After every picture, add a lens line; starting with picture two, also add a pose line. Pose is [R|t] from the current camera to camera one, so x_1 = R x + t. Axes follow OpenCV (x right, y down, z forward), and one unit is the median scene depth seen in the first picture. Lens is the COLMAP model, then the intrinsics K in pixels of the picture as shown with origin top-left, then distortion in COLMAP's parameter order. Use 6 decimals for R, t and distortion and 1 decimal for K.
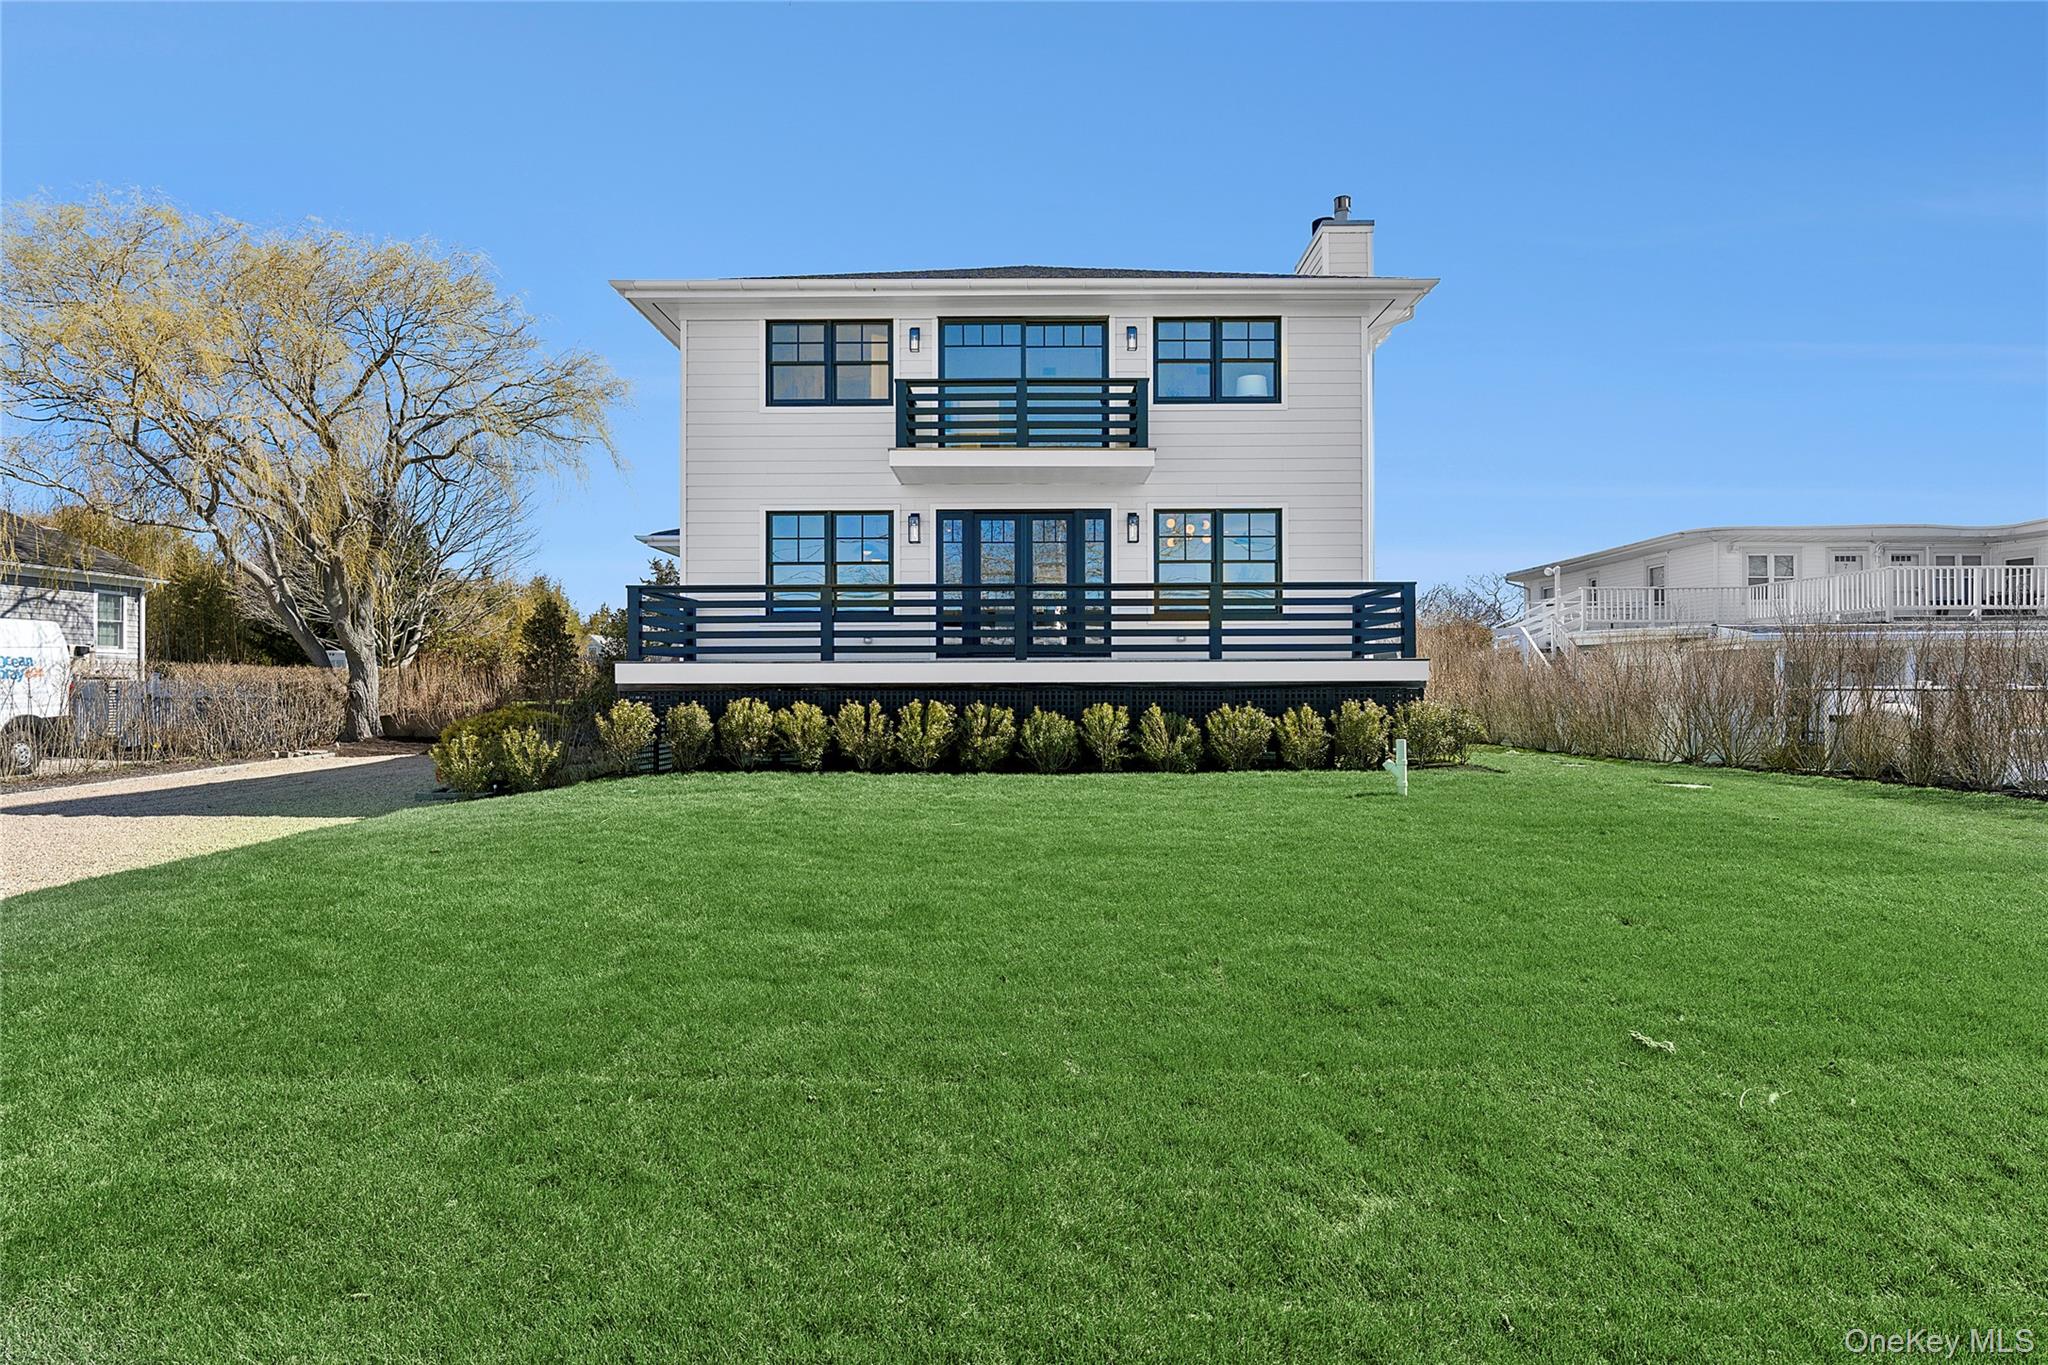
lens RADIAL K [[1141.4, 0, 1024.0], [0, 1141.4, 682.5], [0, 0, 1]] dist [0.001960, 0.000187]
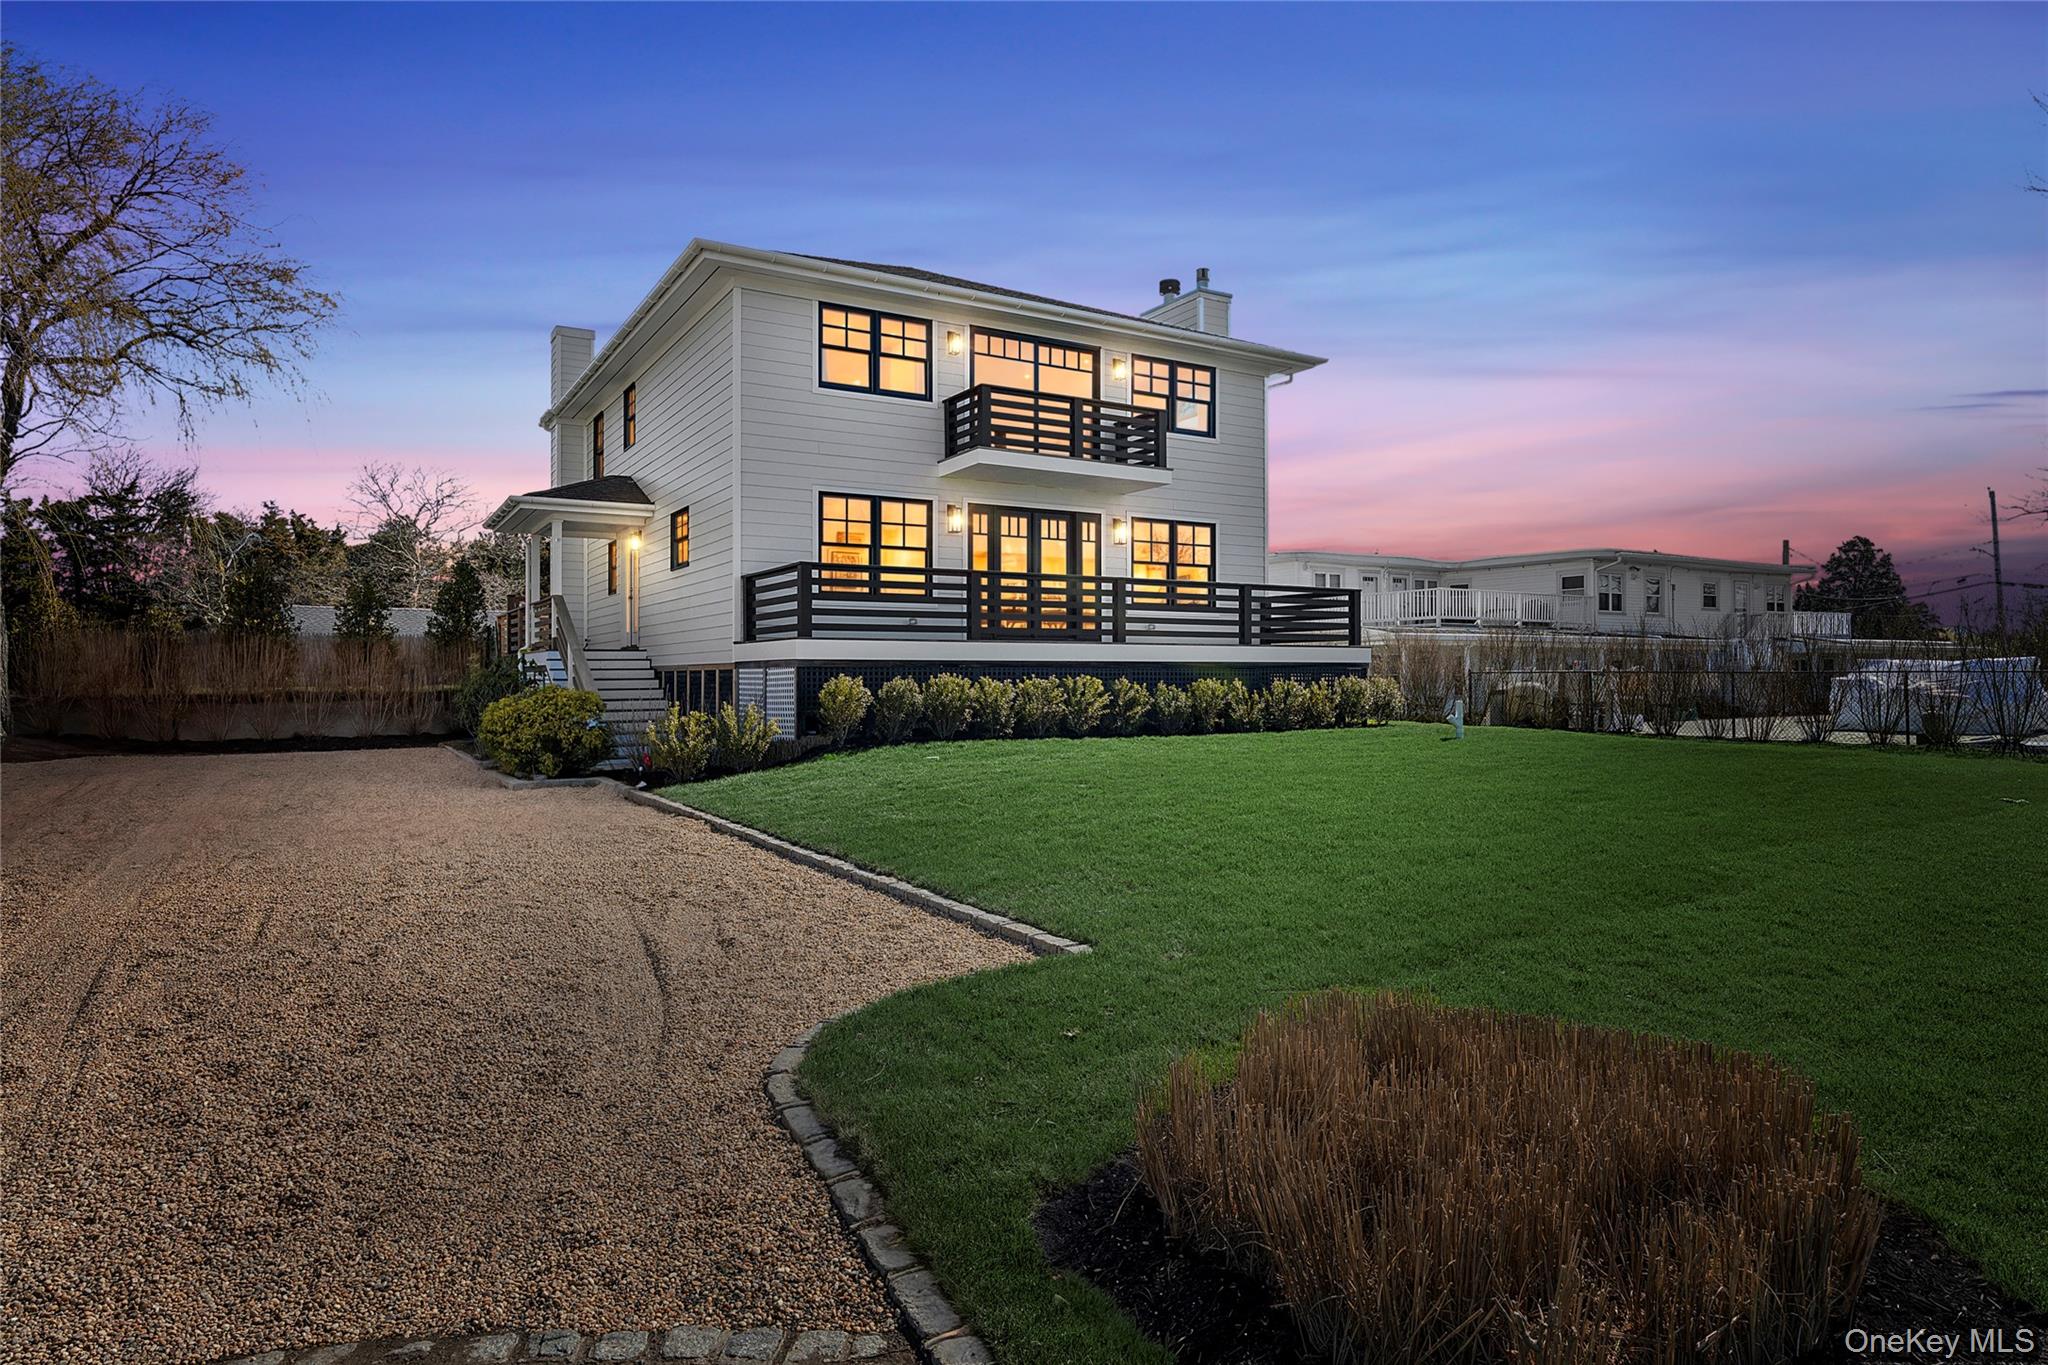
lens RADIAL K [[1172.8, 0, 1024.0], [0, 1172.8, 682.5], [0, 0, 1]] dist [-0.000896, 0.000303]
pose [[0.857233, -0.001645, 0.514926, -0.609696], [-0.007875, 0.999836, 0.016303, 0.002573], [-0.514869, -0.018030, 0.857079, 0.006354]]
